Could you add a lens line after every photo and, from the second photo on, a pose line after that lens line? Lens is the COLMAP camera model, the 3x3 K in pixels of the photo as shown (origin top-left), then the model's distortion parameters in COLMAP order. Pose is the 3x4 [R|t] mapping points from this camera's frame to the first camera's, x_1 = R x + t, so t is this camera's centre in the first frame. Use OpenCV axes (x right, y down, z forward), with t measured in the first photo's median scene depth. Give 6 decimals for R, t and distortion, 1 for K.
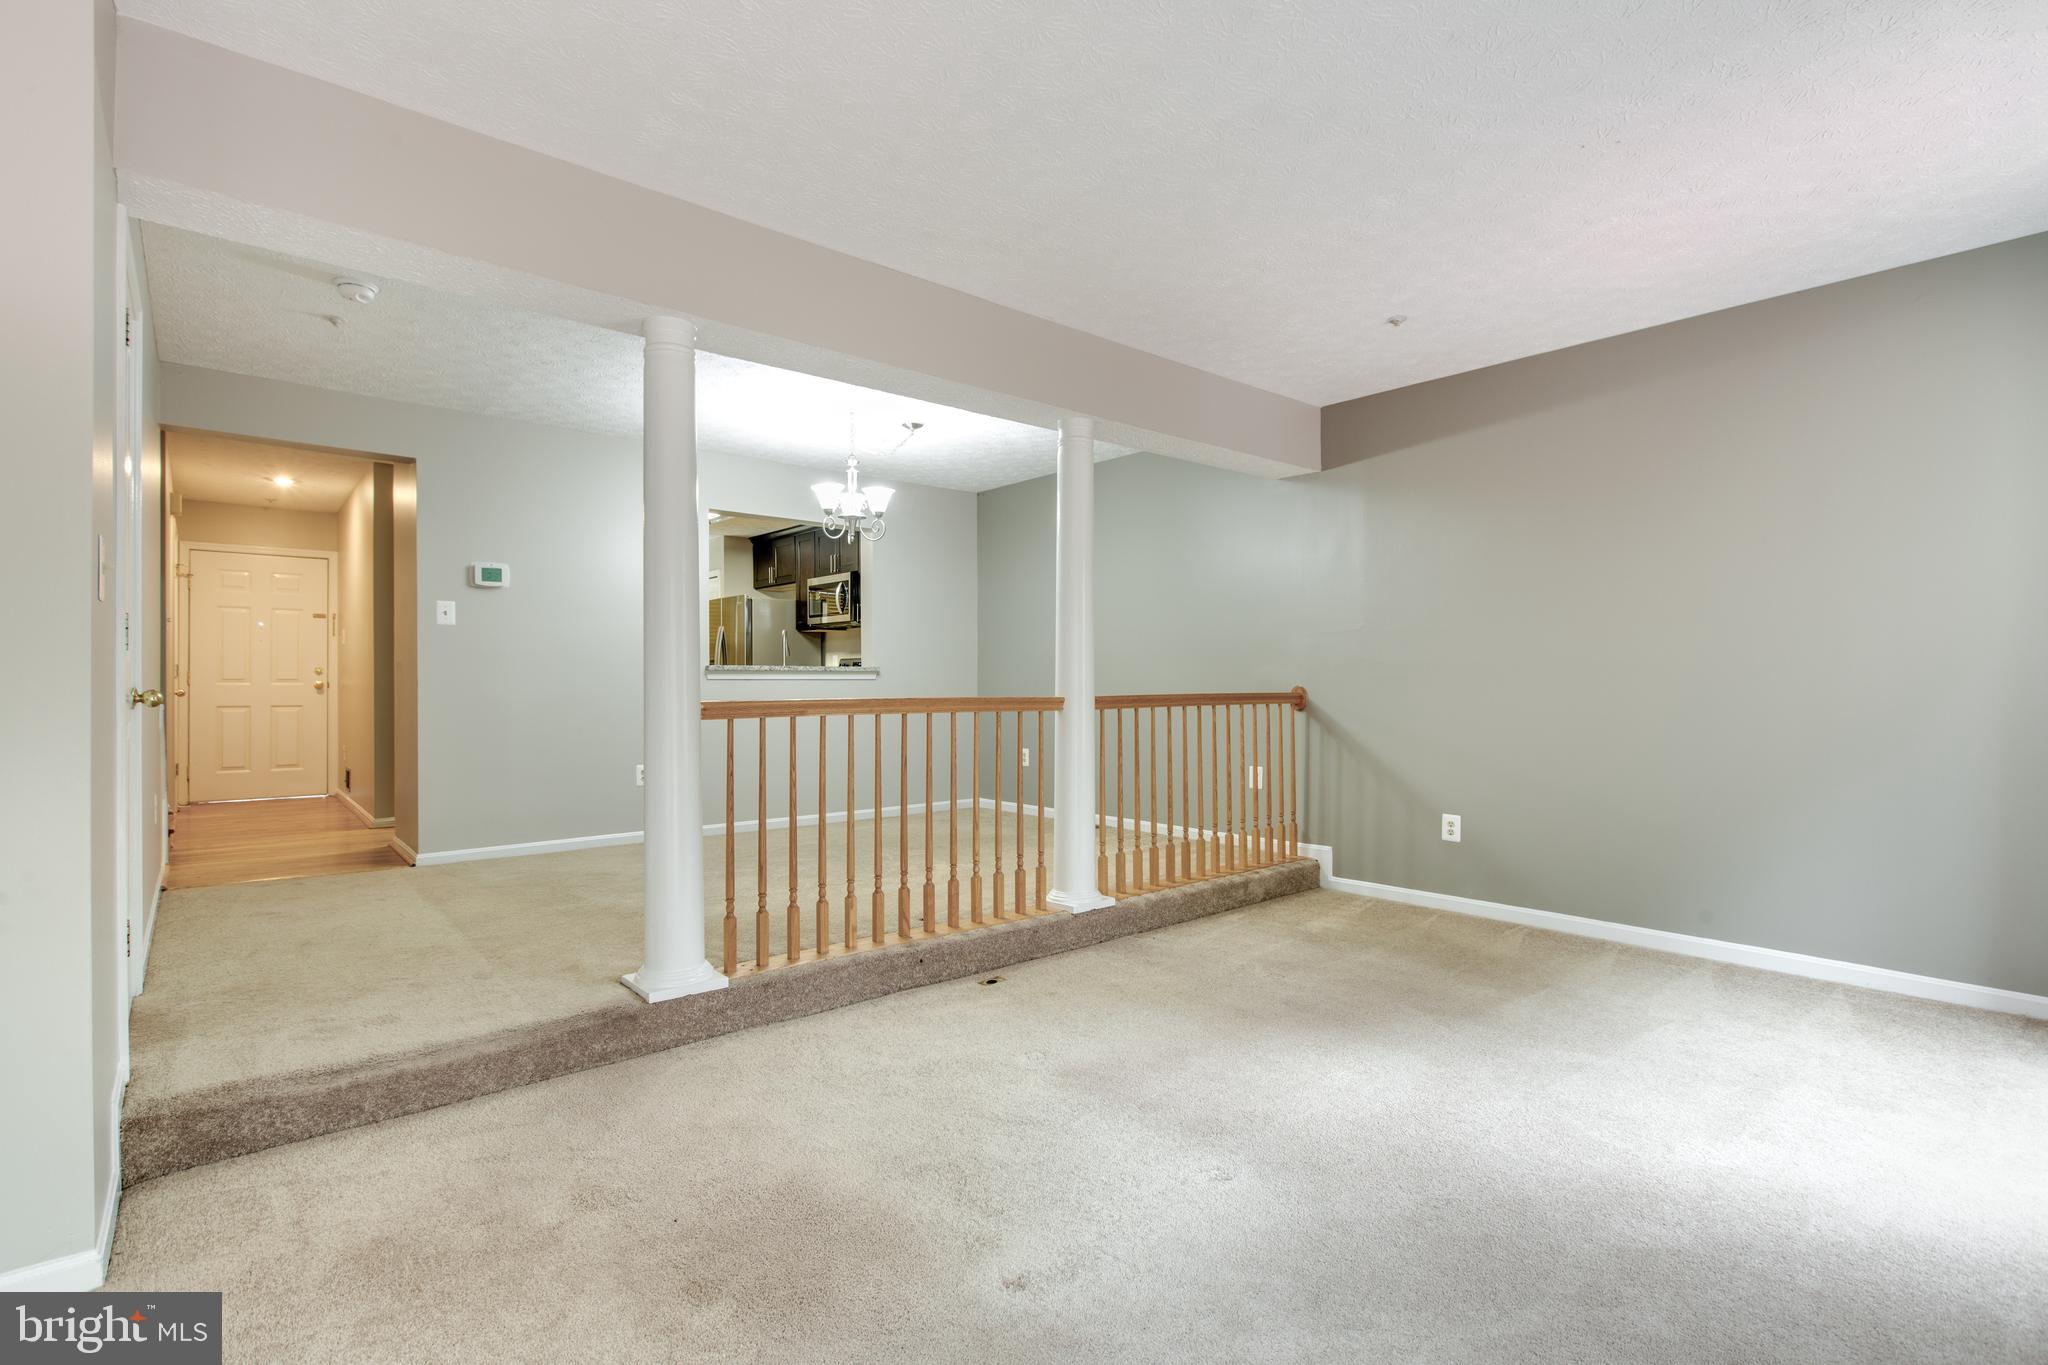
lens RADIAL K [[952.4, 0, 1019.2], [0, 952.4, 684.4], [0, 0, 1]] dist [-0.004339, -0.000402]
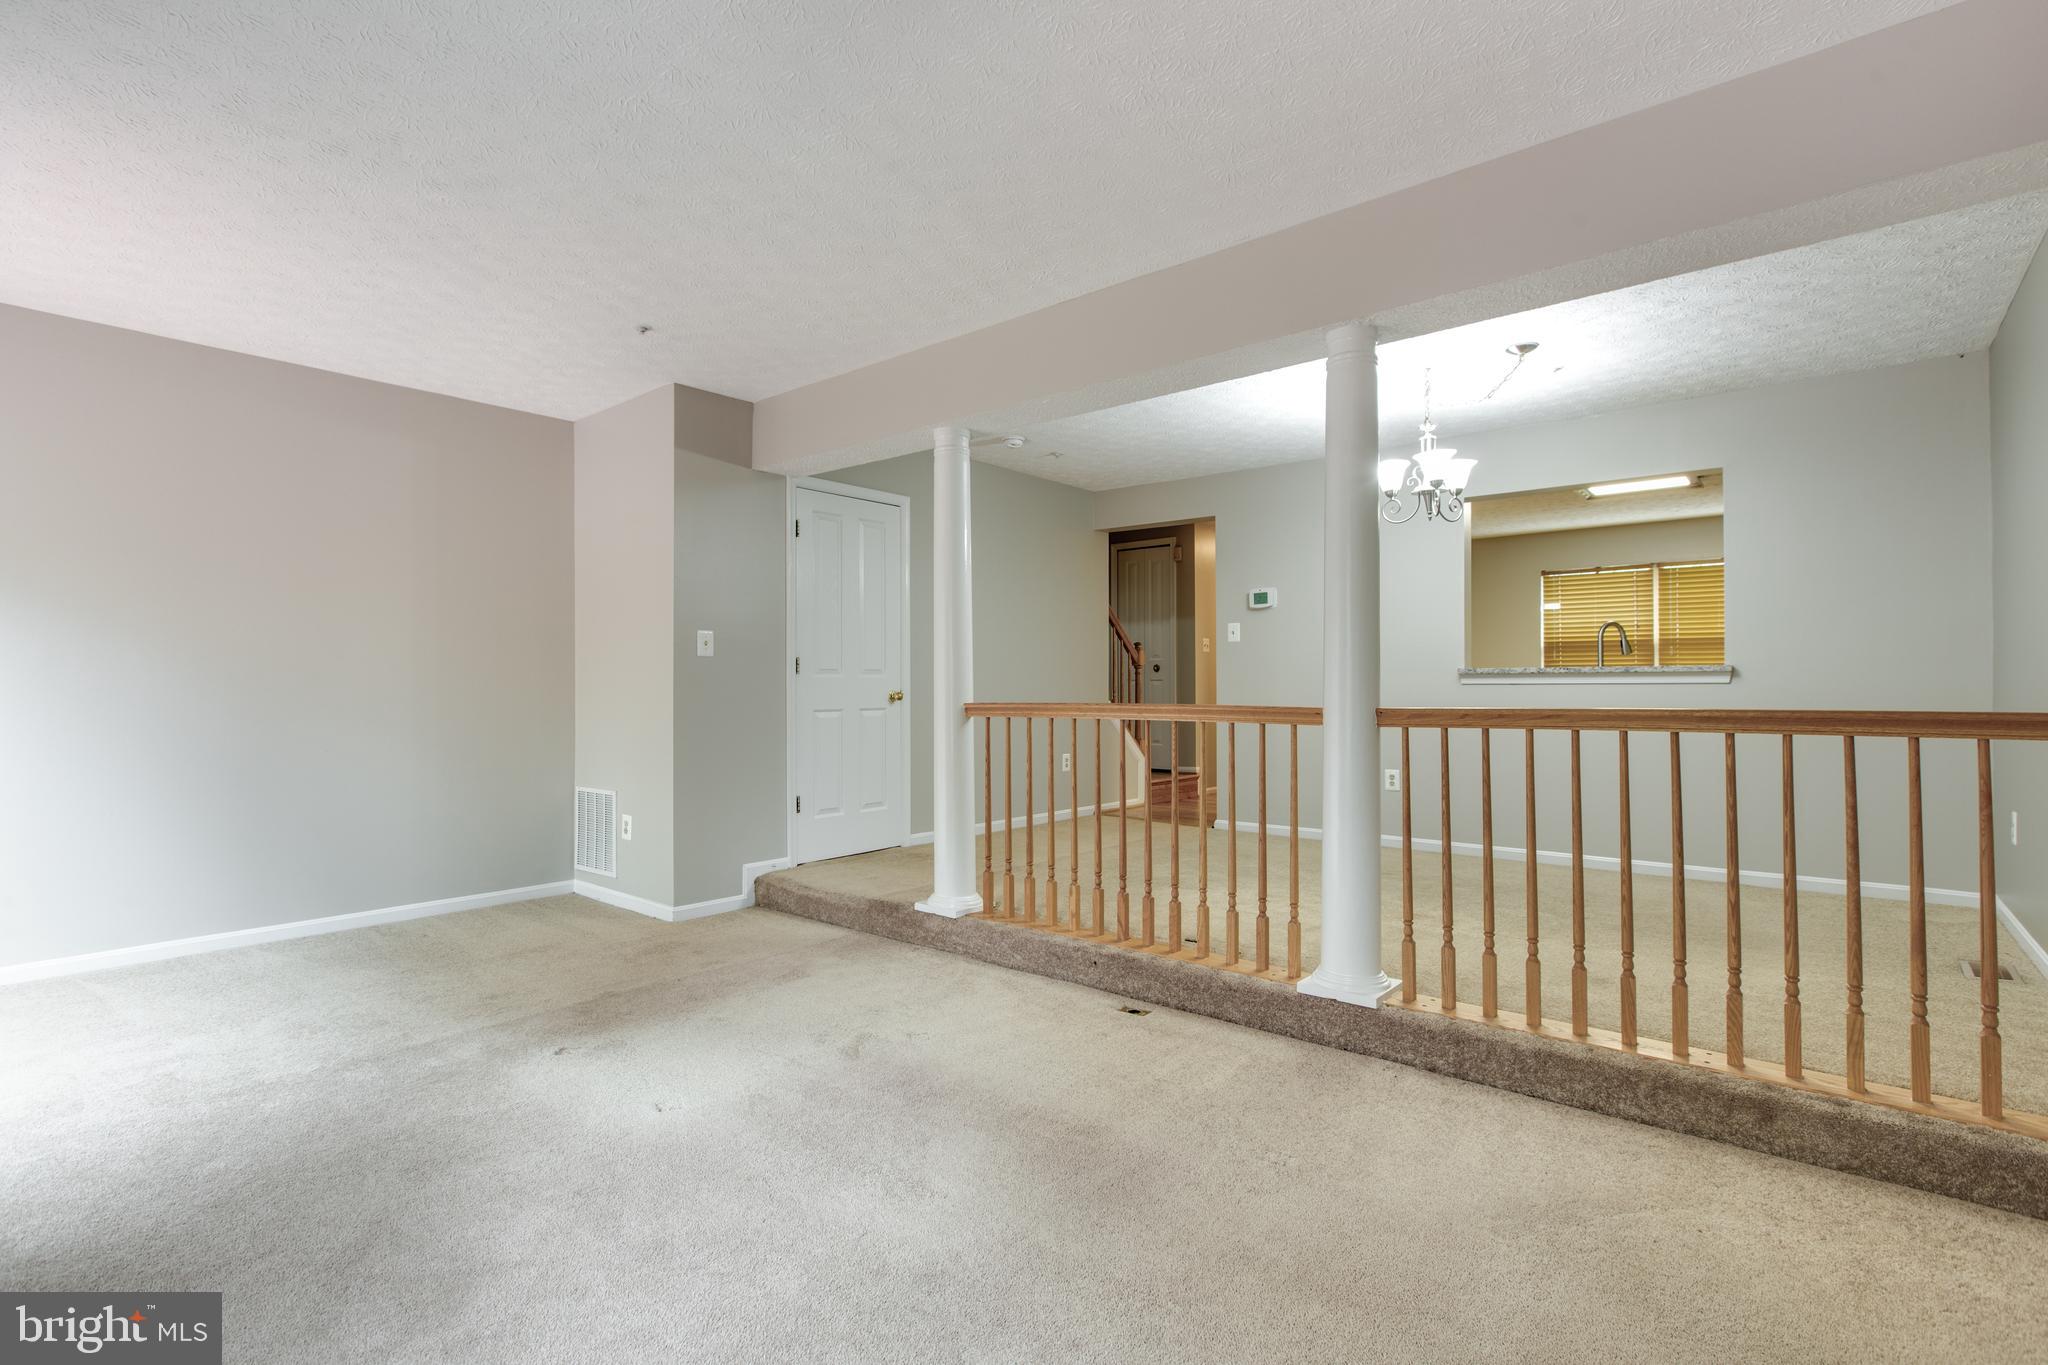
lens RADIAL K [[952.4, 0, 1019.2], [0, 952.4, 684.4], [0, 0, 1]] dist [-0.004339, -0.000402]
pose [[0.164232, -0.002662, -0.986418, 0.585574], [-0.000494, 0.999996, -0.002781, -0.002462], [0.986422, 0.000944, 0.164230, 0.497092]]
